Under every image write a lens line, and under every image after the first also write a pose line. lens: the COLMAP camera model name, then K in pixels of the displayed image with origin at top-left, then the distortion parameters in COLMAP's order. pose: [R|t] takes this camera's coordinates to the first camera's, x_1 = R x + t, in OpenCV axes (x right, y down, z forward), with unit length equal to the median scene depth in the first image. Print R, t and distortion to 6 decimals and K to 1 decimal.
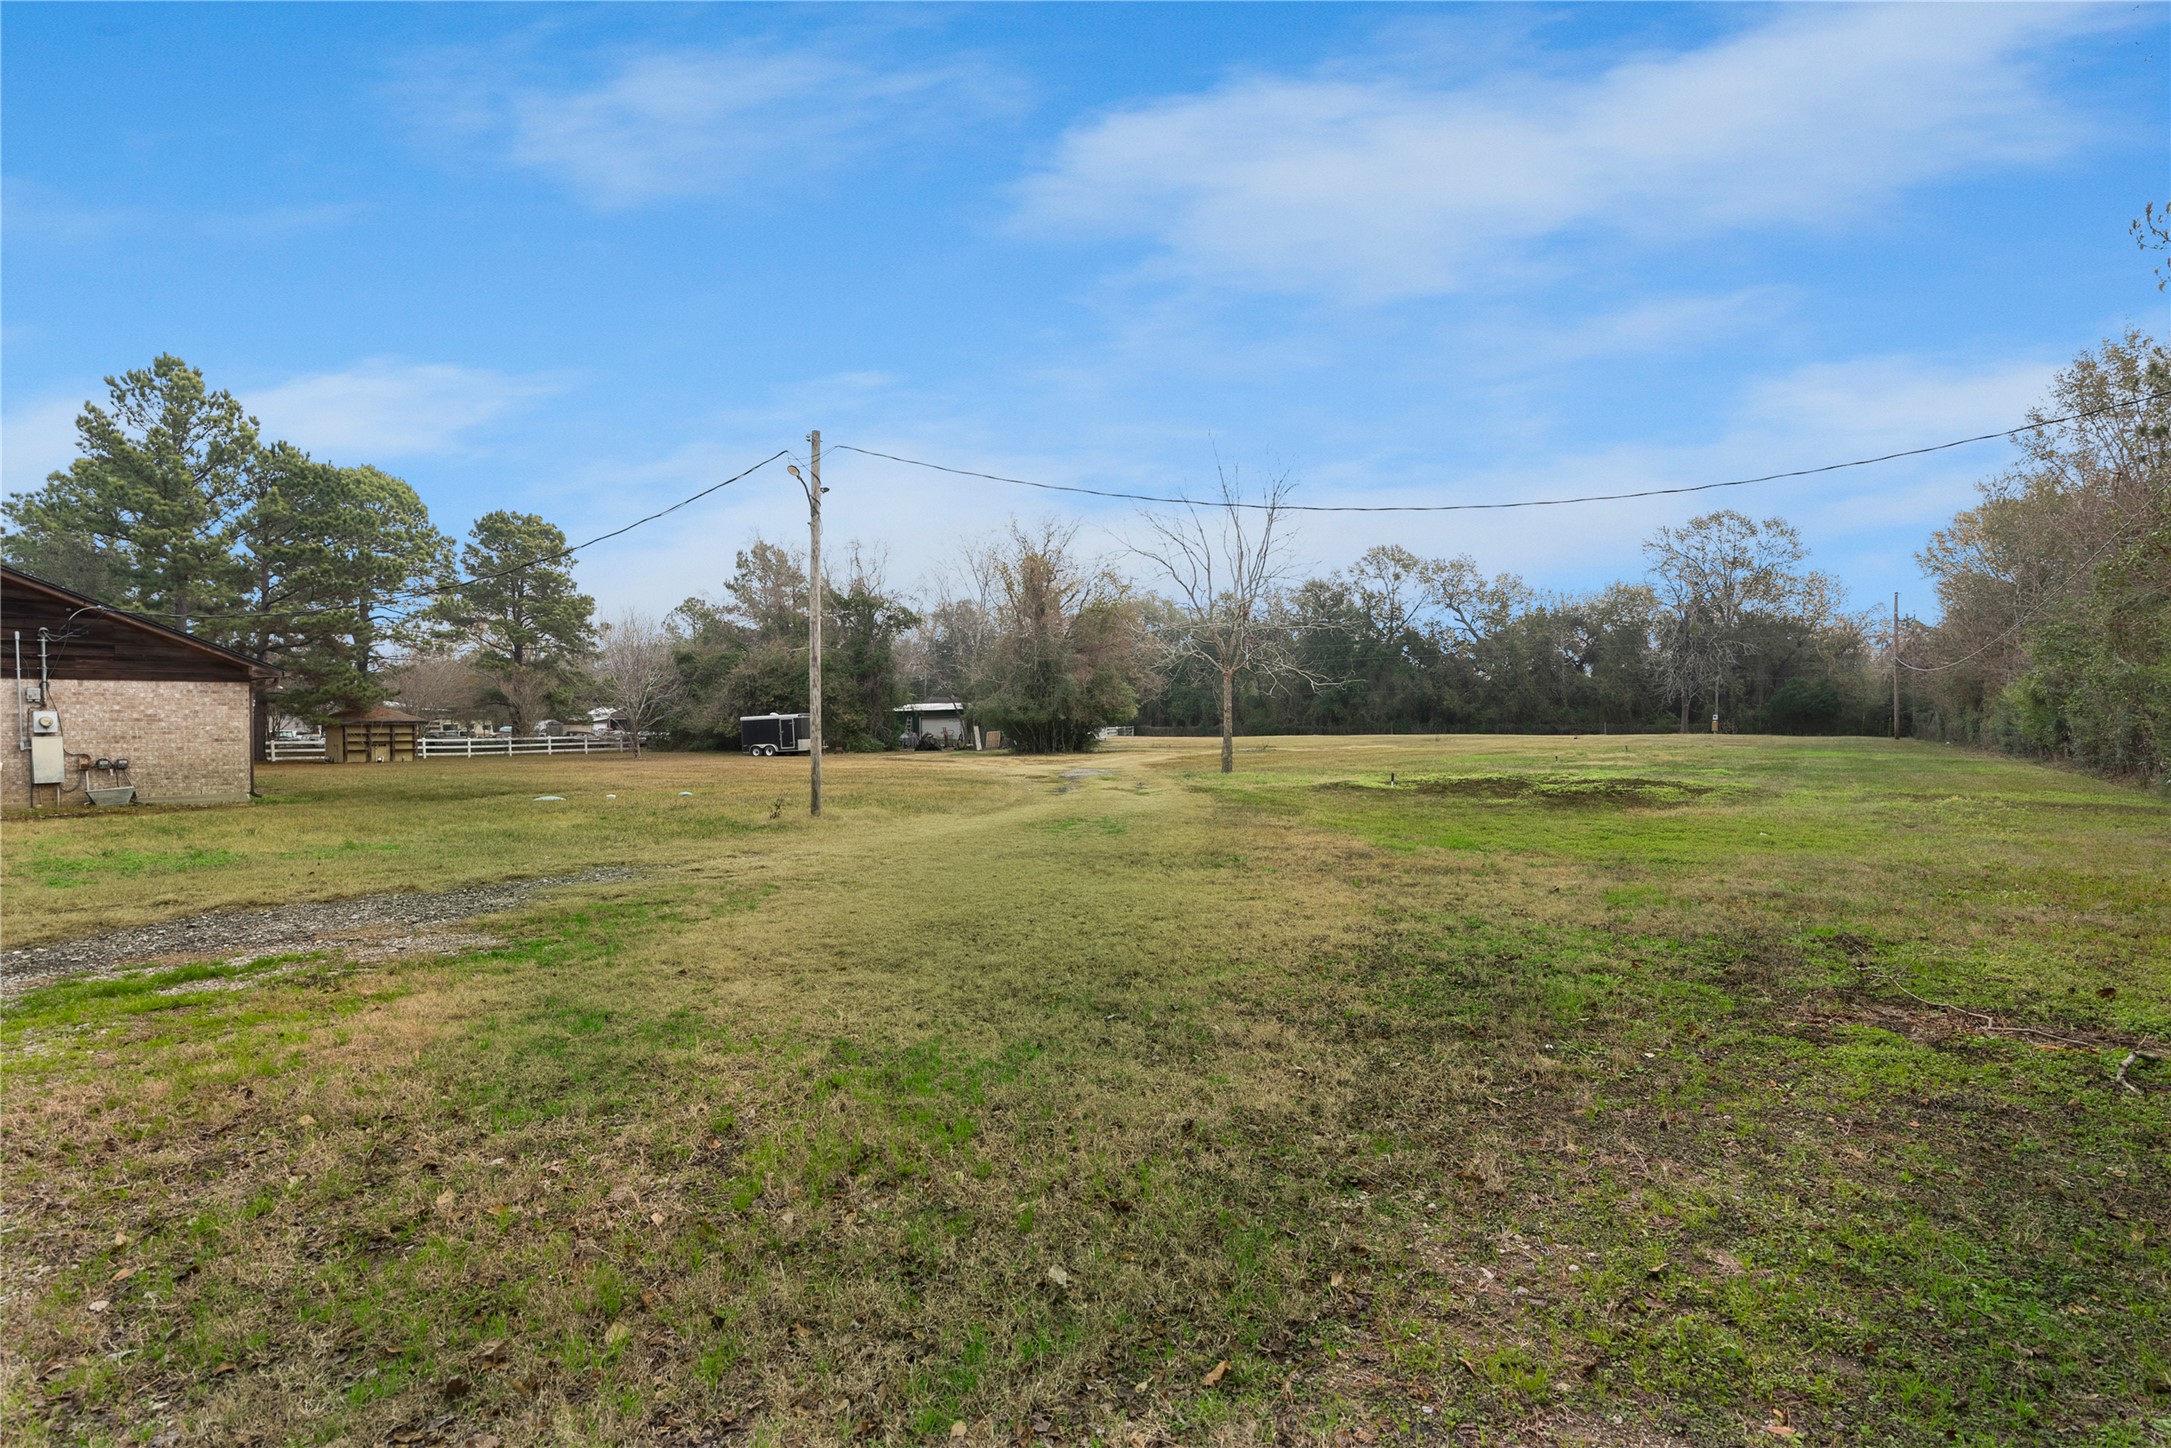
lens RADIAL K [[1000.2, 0, 1088.8], [0, 1000.2, 723.4], [0, 0, 1]] dist [-0.011895, 0.006125]
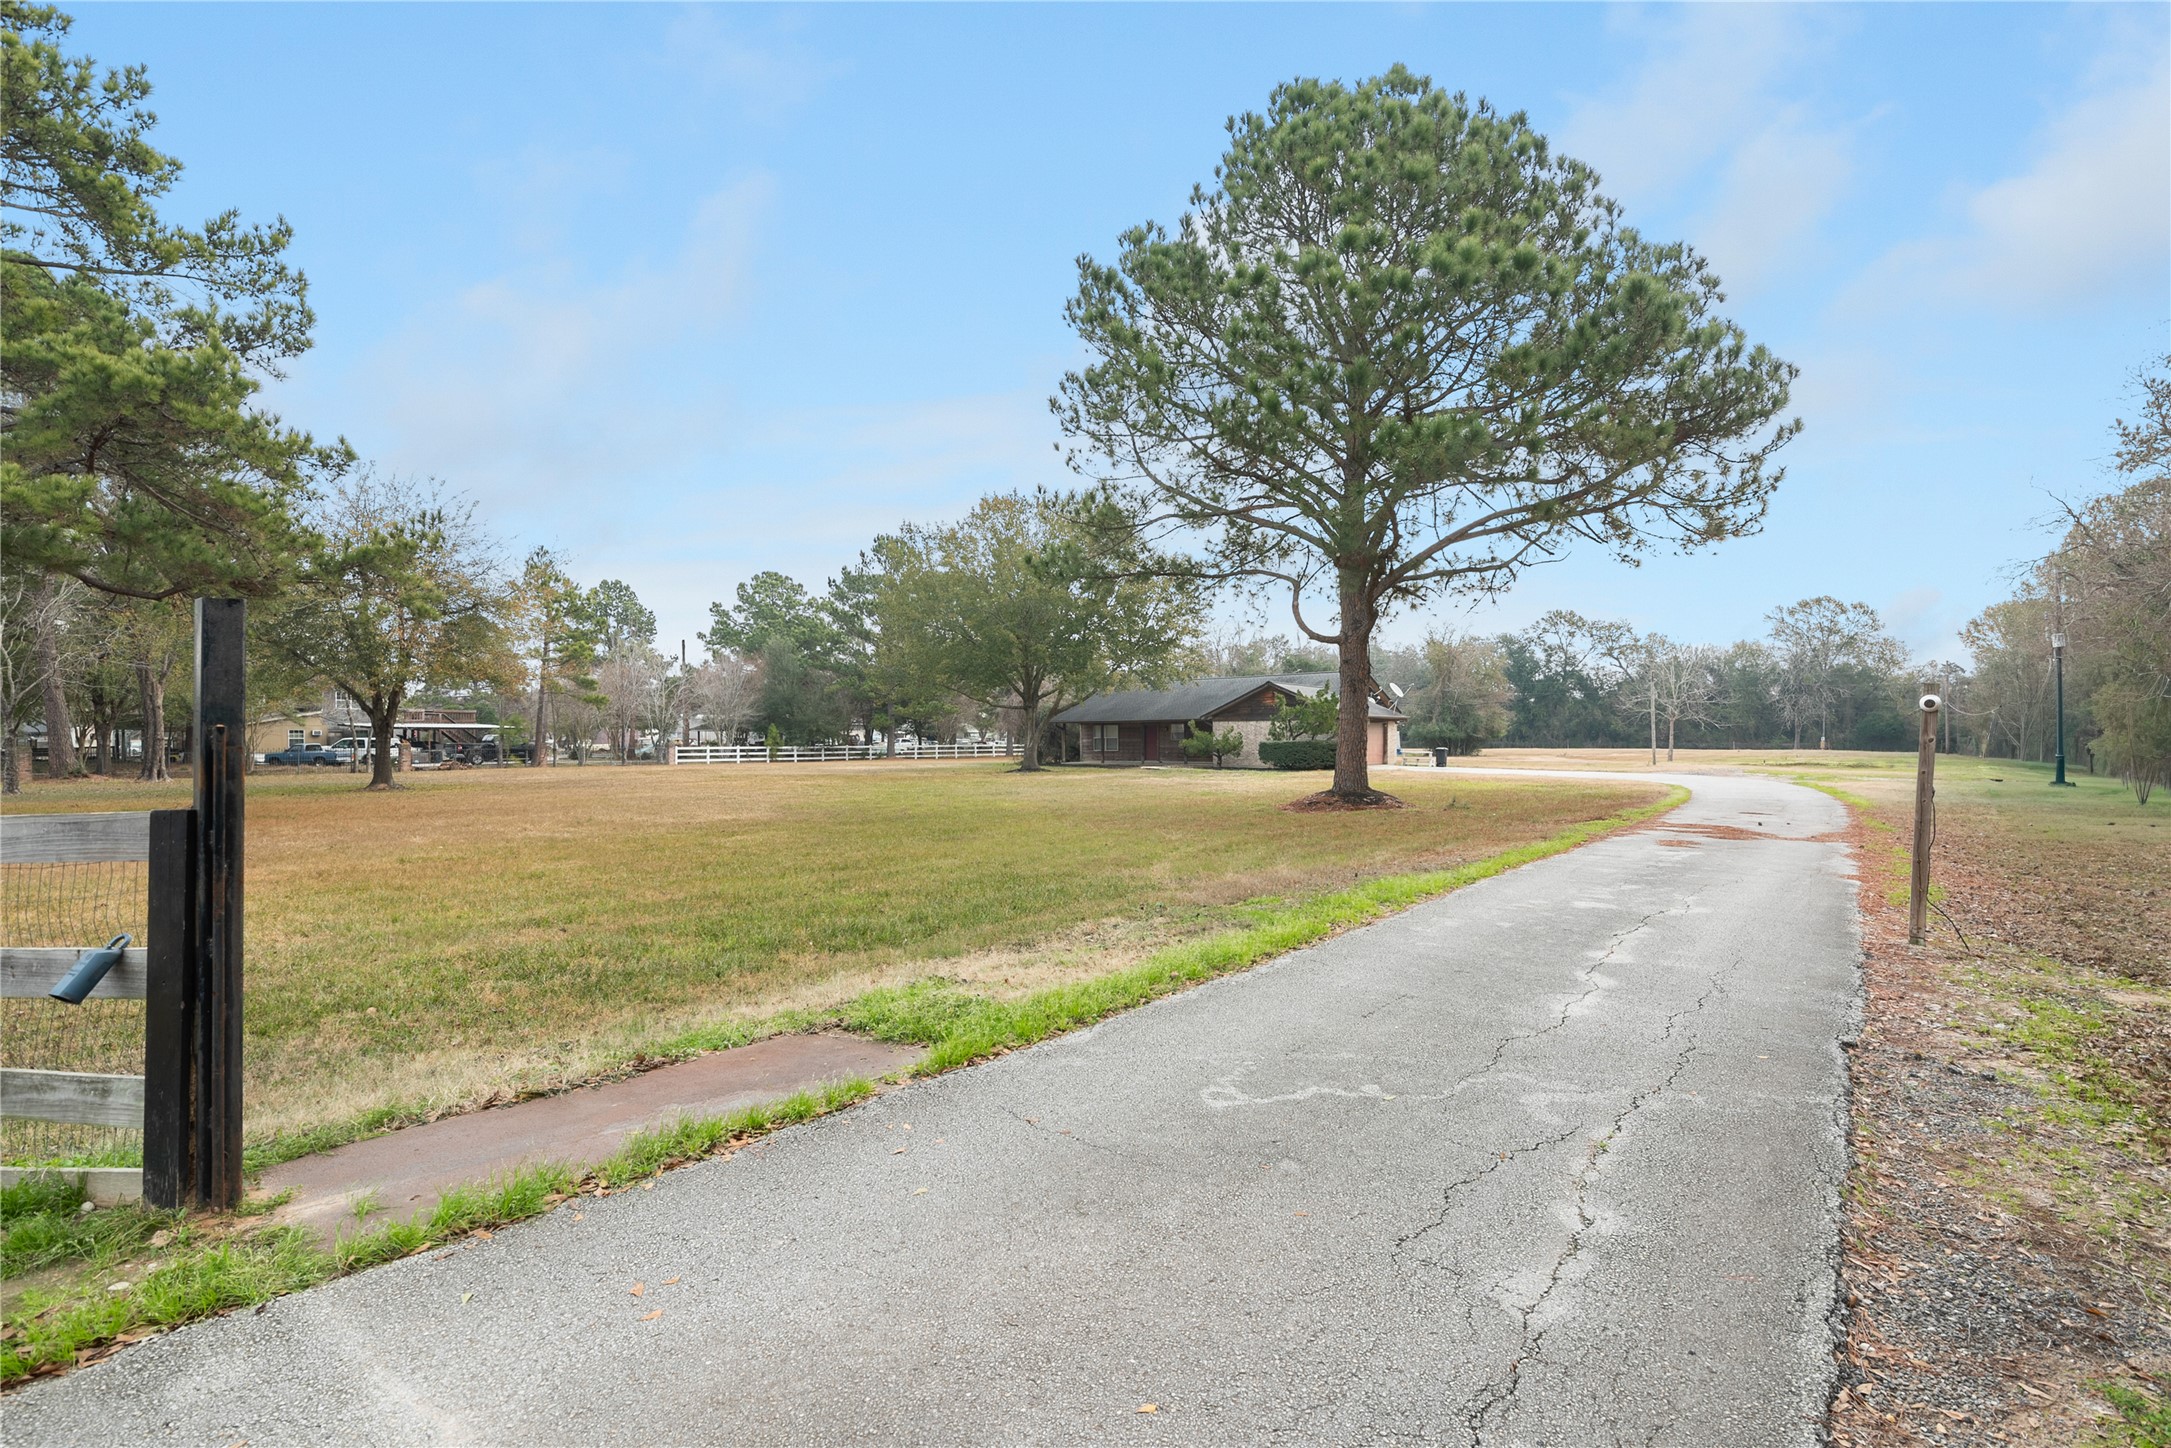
lens RADIAL K [[1000.2, 0, 1082.2], [0, 1000.2, 727.6], [0, 0, 1]] dist [-0.011895, 0.006125]
pose [[0.999725, 0.007589, -0.022210, -0.396779], [-0.007822, 0.999915, -0.010402, 0.001547], [0.022129, 0.010573, 0.999699, -0.458526]]
